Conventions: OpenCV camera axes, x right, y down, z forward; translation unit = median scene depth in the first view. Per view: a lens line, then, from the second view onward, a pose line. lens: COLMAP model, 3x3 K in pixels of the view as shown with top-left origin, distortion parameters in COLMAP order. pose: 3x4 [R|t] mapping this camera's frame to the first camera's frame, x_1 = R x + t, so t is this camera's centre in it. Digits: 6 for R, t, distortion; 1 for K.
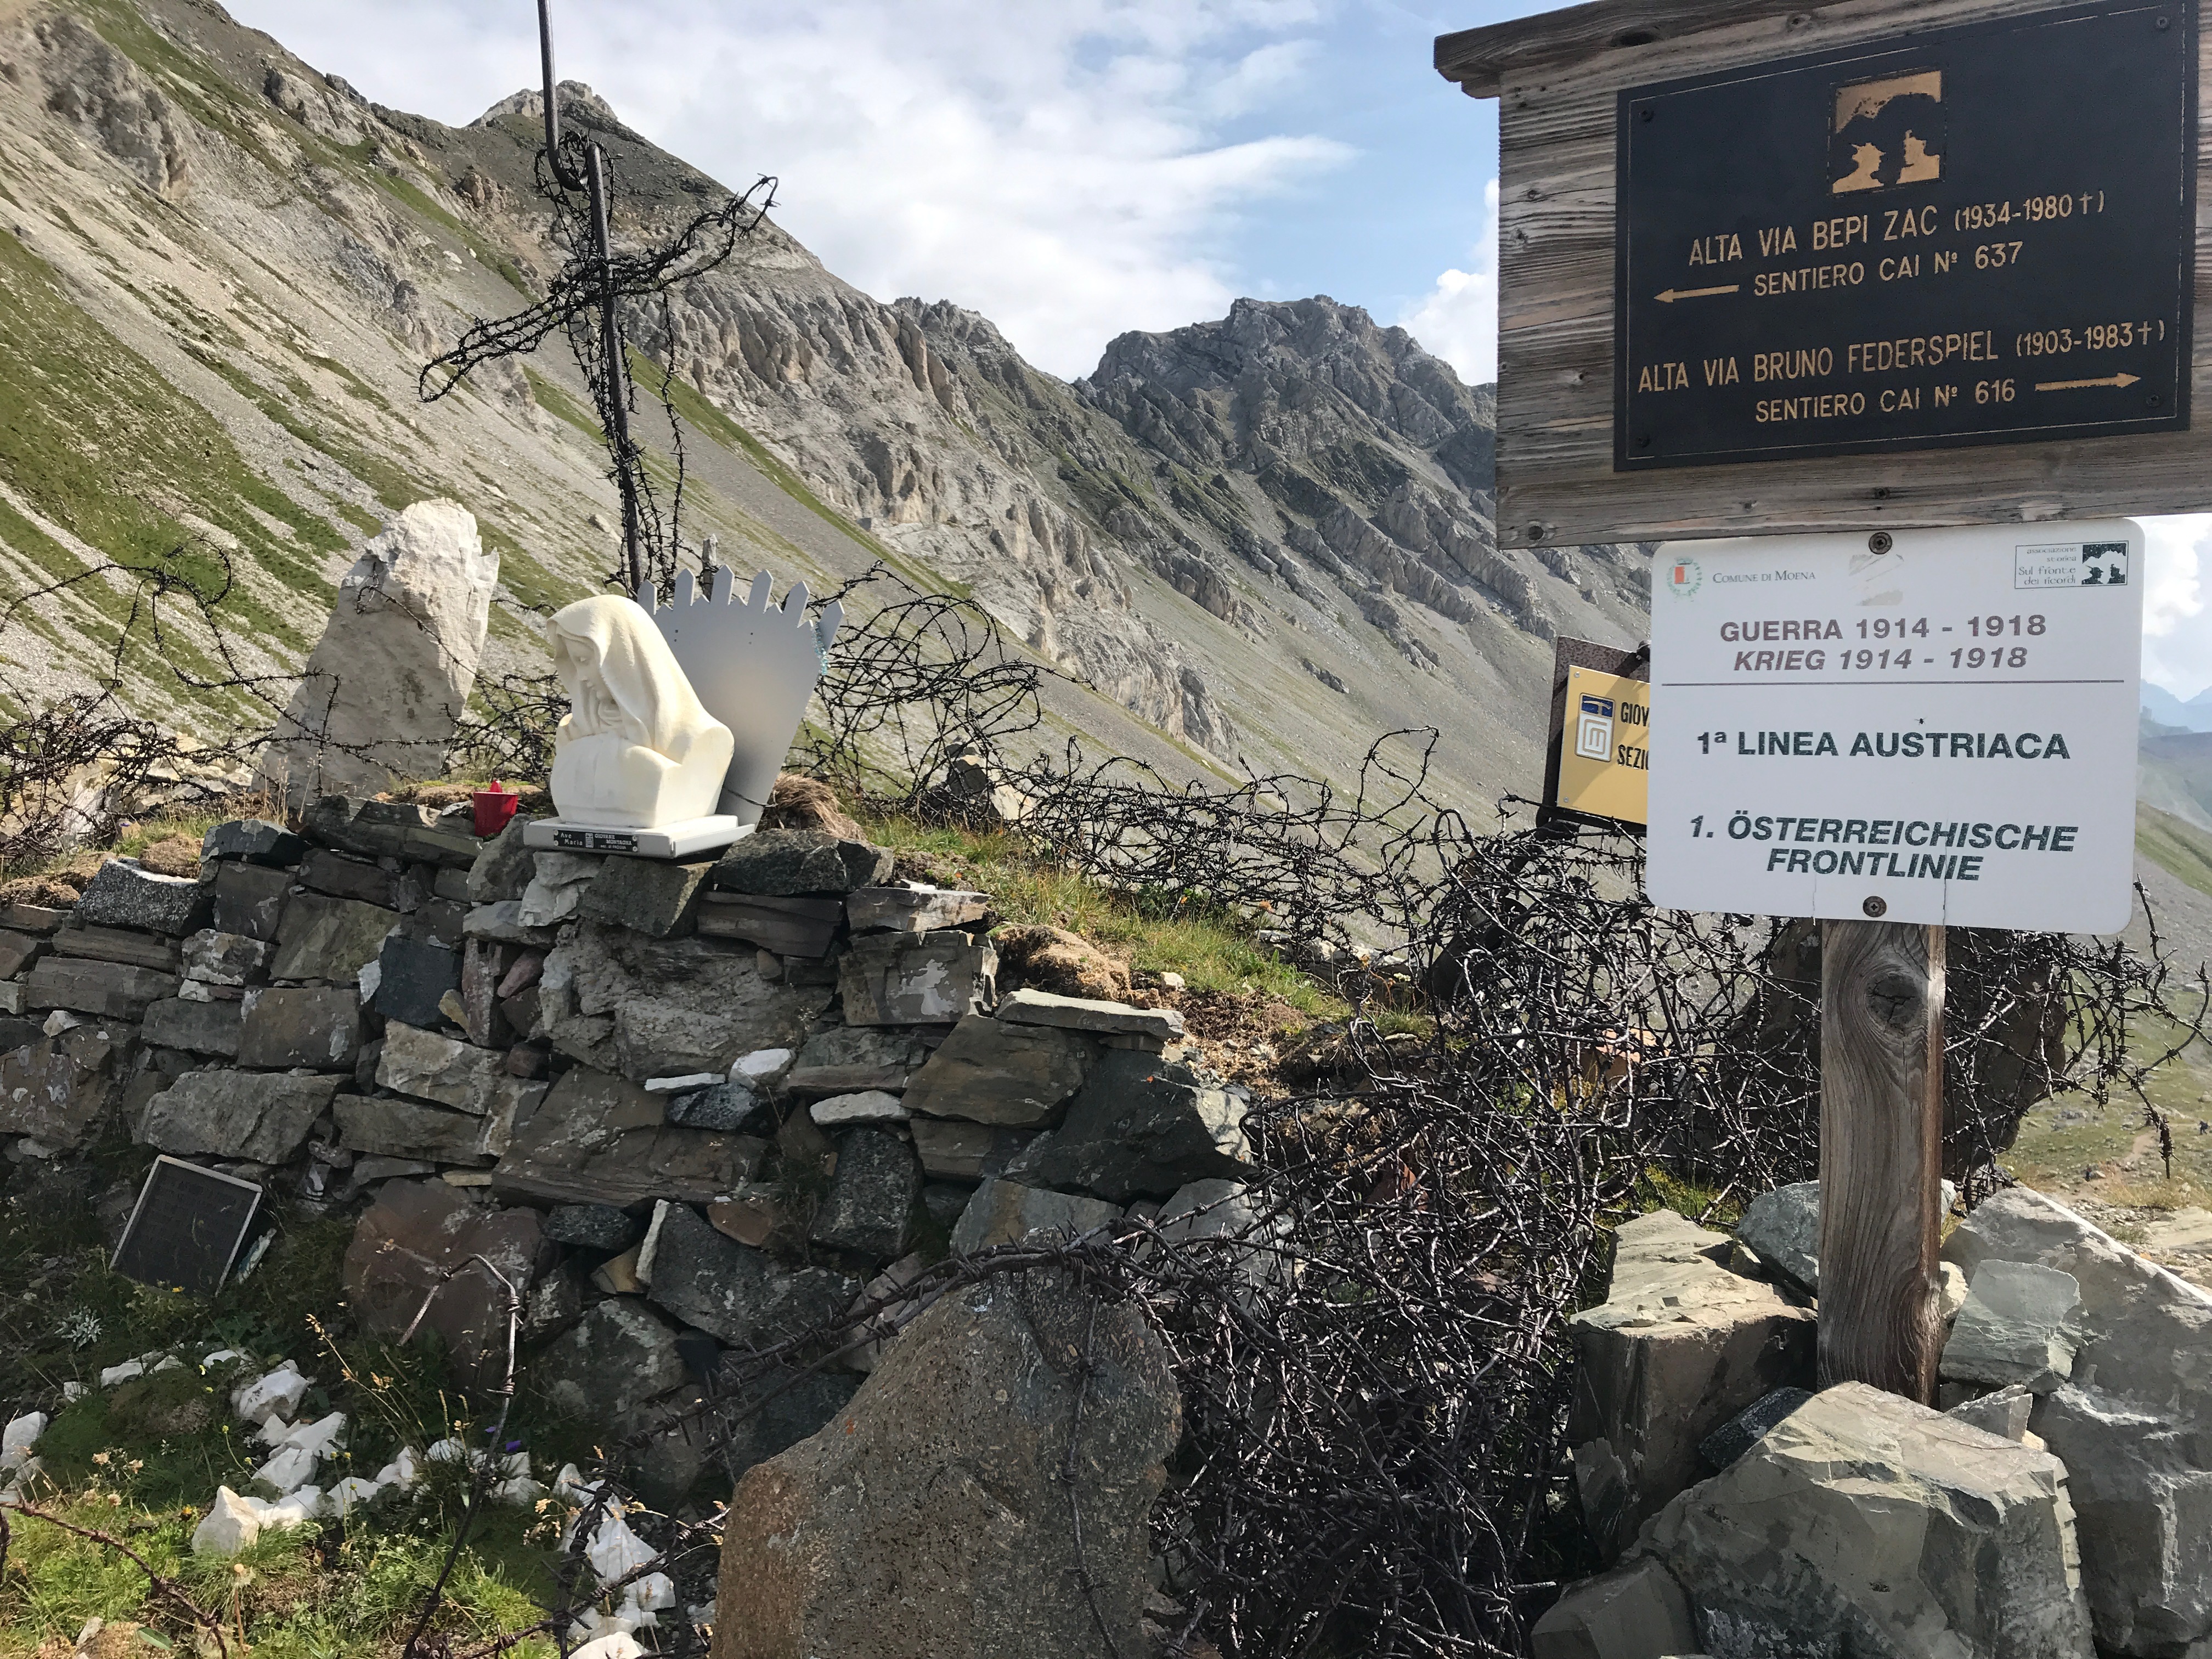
lens RADIAL K [[2009.9, 0, 1105.7], [0, 2009.9, 726.6], [0, 0, 1]] dist [0.020813, 0.013608]
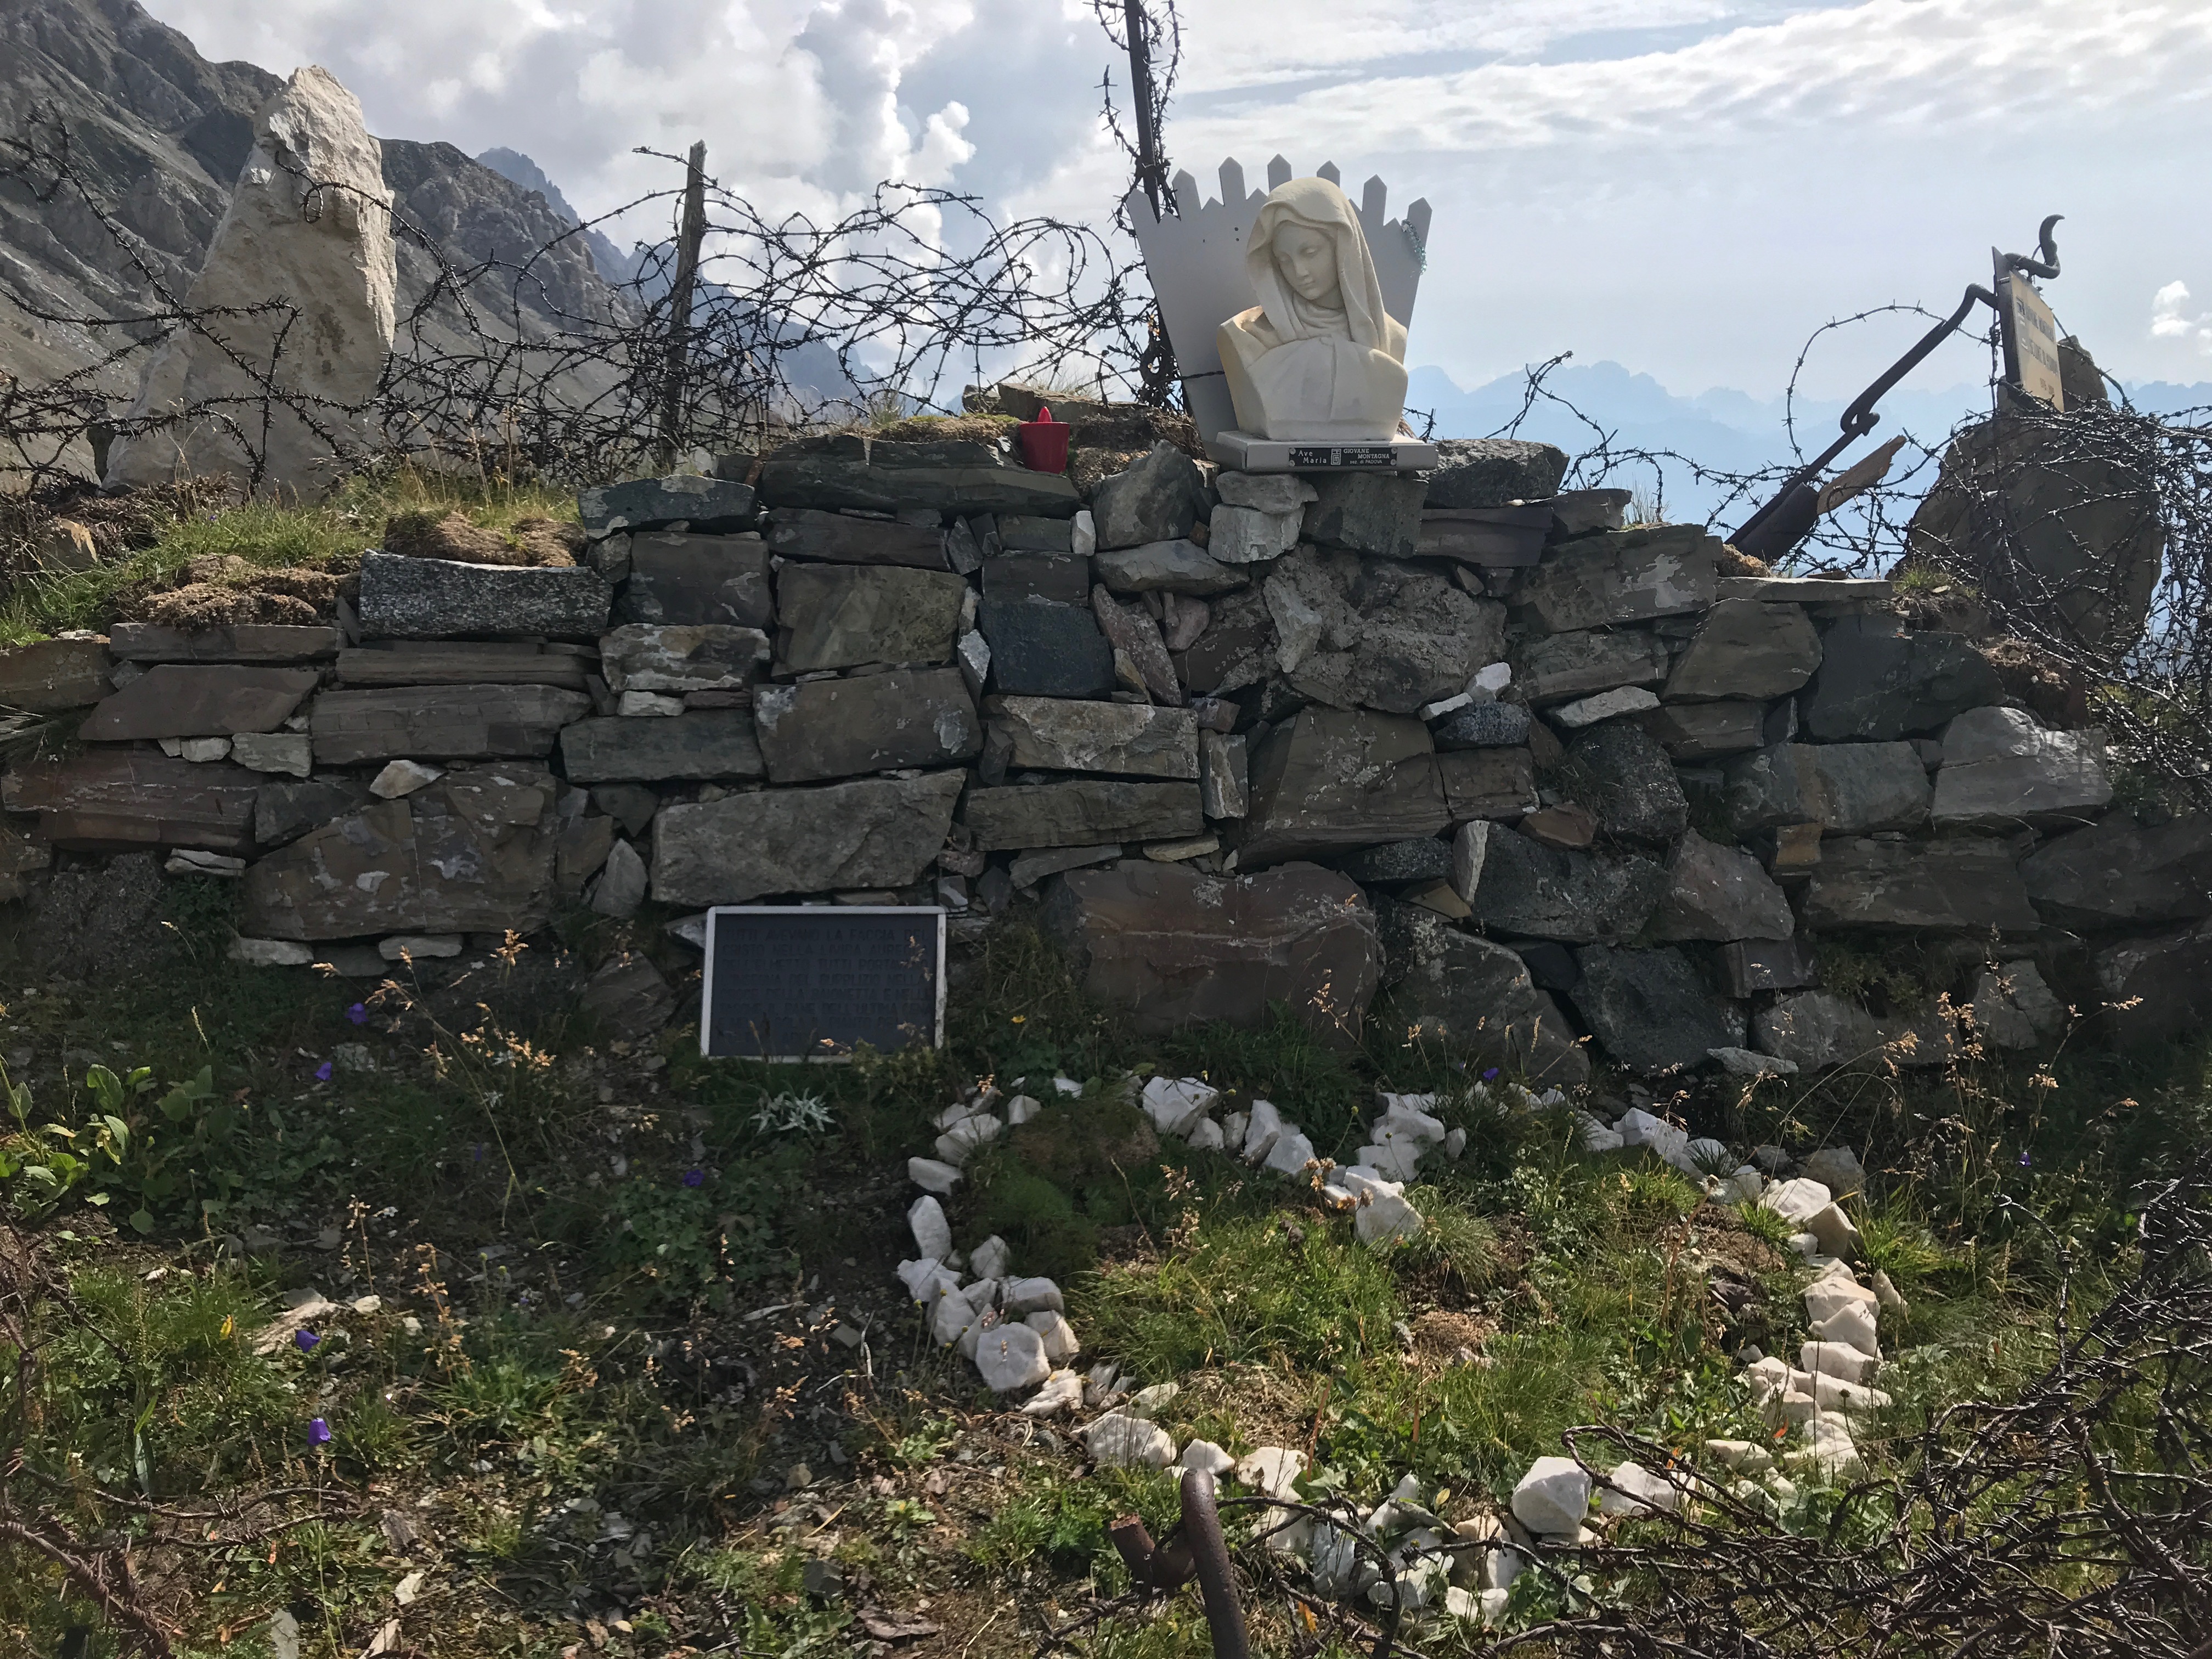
lens RADIAL K [[1966.4, 0, 1103.8], [0, 1966.4, 828.1], [0, 0, 1]] dist [0.013921, 0.000648]
pose [[0.786649, -0.150999, 0.598651, -0.771577], [0.037210, 0.979464, 0.198157, 0.035197], [-0.616279, -0.133605, 0.776112, 0.307937]]
